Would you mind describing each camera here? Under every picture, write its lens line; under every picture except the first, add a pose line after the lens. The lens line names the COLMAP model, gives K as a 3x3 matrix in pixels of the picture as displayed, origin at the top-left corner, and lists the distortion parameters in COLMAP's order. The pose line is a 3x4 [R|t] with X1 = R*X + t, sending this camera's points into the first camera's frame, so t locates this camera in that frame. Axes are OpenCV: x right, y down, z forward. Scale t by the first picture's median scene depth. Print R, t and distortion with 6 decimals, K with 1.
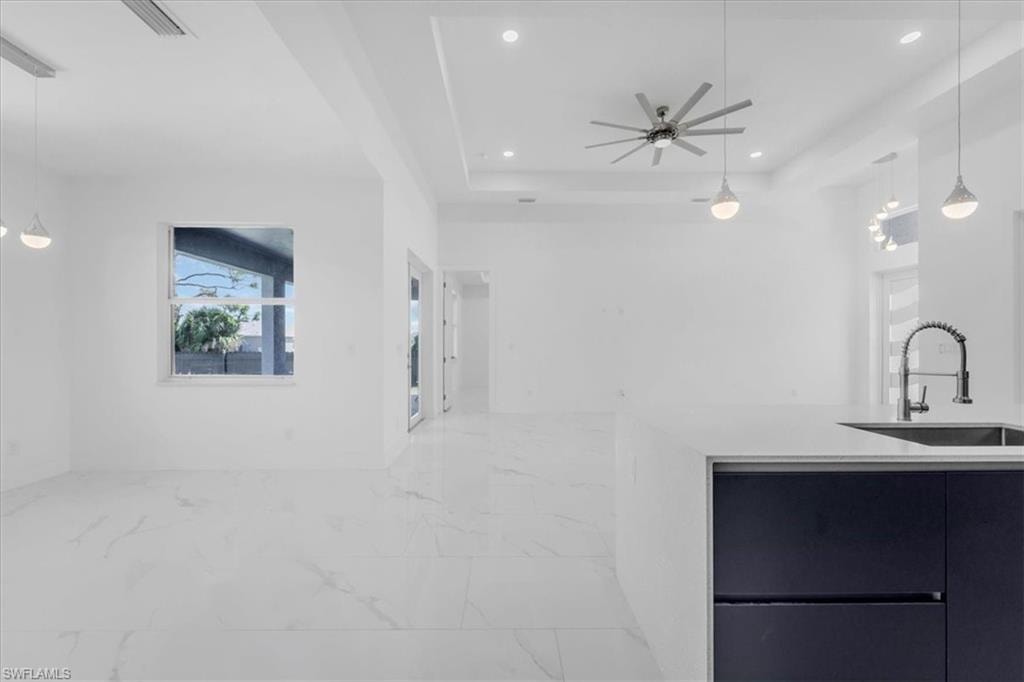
lens RADIAL K [[415.3, 0, 506.3], [0, 415.3, 343.7], [0, 0, 1]] dist [-0.000002, -0.001985]
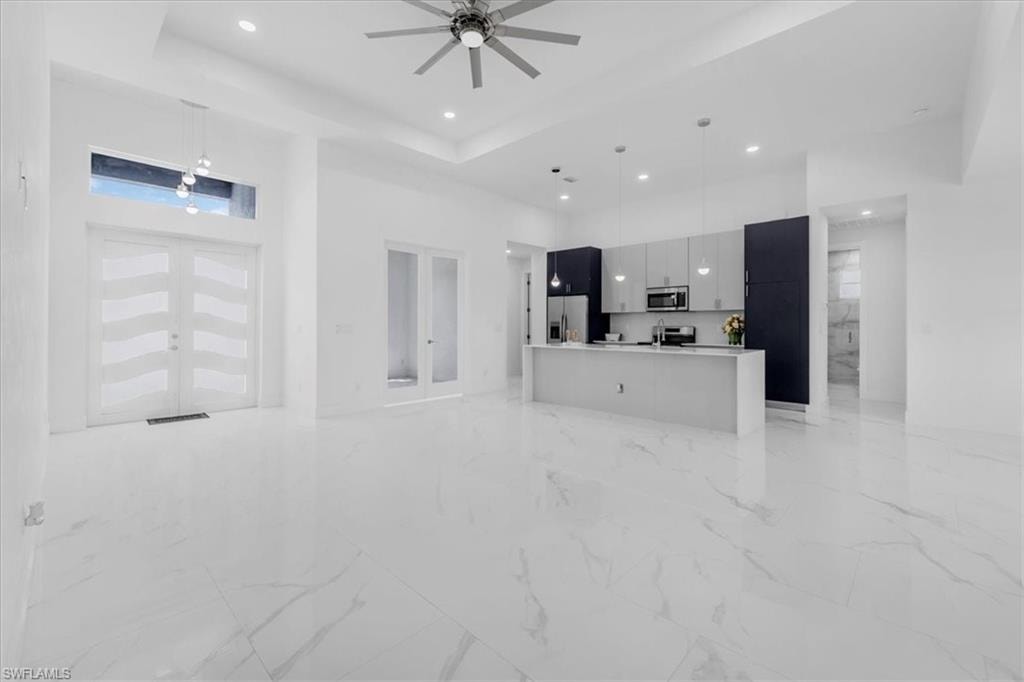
lens RADIAL K [[415.3, 0, 514.0], [0, 415.3, 320.6], [0, 0, 1]] dist [-0.000002, -0.001985]
pose [[-0.722340, 0.010218, 0.691463, -0.139763], [0.001728, 0.999914, -0.012970, 0.004178], [-0.691536, -0.008174, -0.722296, 1.397969]]
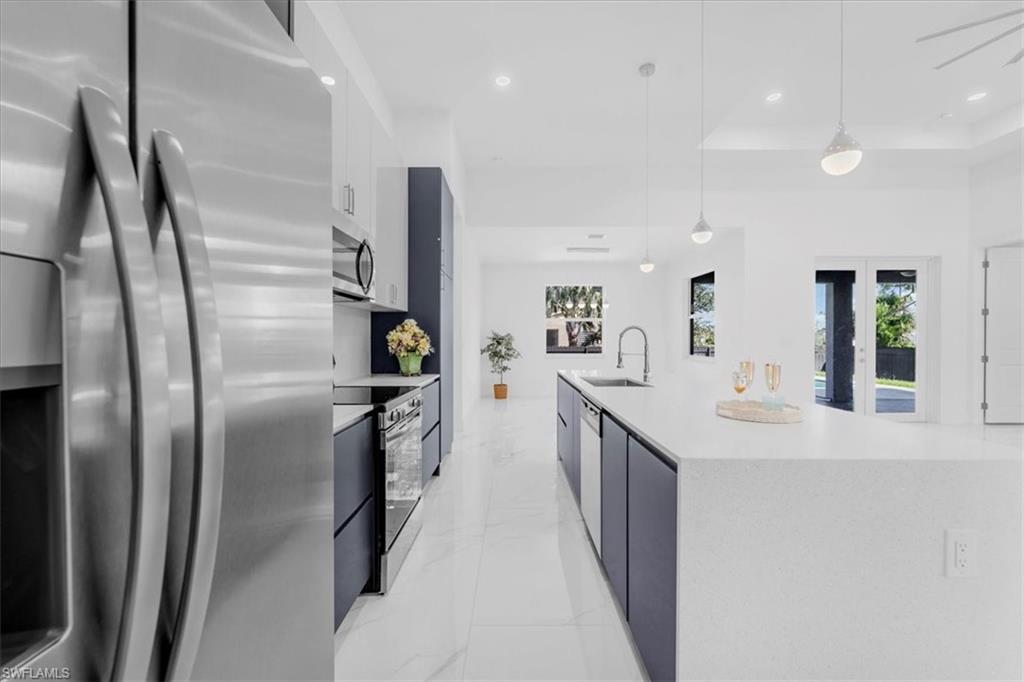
lens RADIAL K [[415.3, 0, 507.9], [0, 415.3, 343.1], [0, 0, 1]] dist [-0.000002, -0.001985]
pose [[-0.006630, 0.011021, -0.999917, 0.947983], [-0.000456, 0.999939, 0.011024, 0.000544], [0.999978, 0.000529, -0.006624, 0.145802]]
